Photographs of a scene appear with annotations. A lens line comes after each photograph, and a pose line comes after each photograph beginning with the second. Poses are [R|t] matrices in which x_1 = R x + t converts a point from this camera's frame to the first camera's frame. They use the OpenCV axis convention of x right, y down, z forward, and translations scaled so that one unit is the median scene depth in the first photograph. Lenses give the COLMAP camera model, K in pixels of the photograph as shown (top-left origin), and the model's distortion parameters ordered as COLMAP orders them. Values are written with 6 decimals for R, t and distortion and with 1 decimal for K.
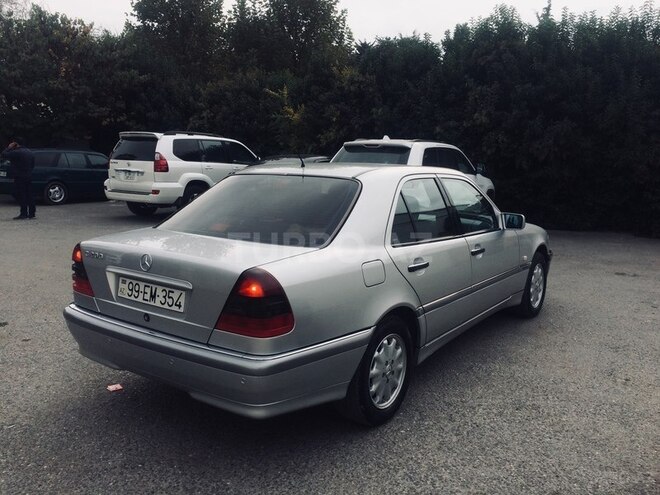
lens RADIAL K [[558.1, 0, 330.9], [0, 558.1, 247.1], [0, 0, 1]] dist [0.084523, -0.107865]
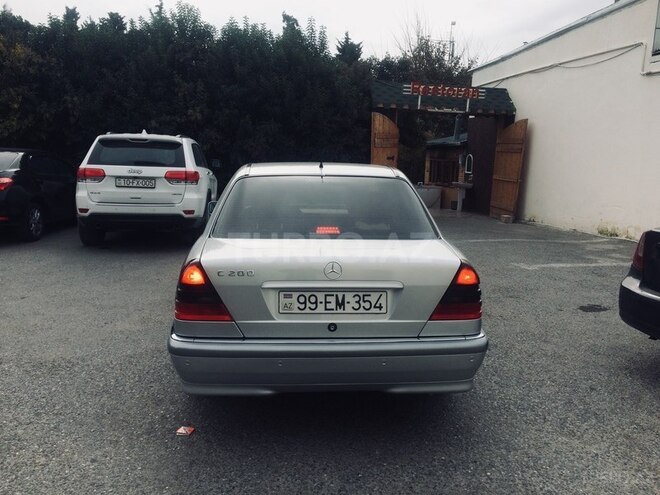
lens RADIAL K [[558.1, 0, 330.9], [0, 558.1, 247.1], [0, 0, 1]] dist [0.084523, -0.107865]
pose [[0.771873, -0.102633, 0.627438, -0.692200], [0.095507, 0.994404, 0.045166, -0.041998], [-0.628562, 0.025062, 0.777356, 0.189286]]
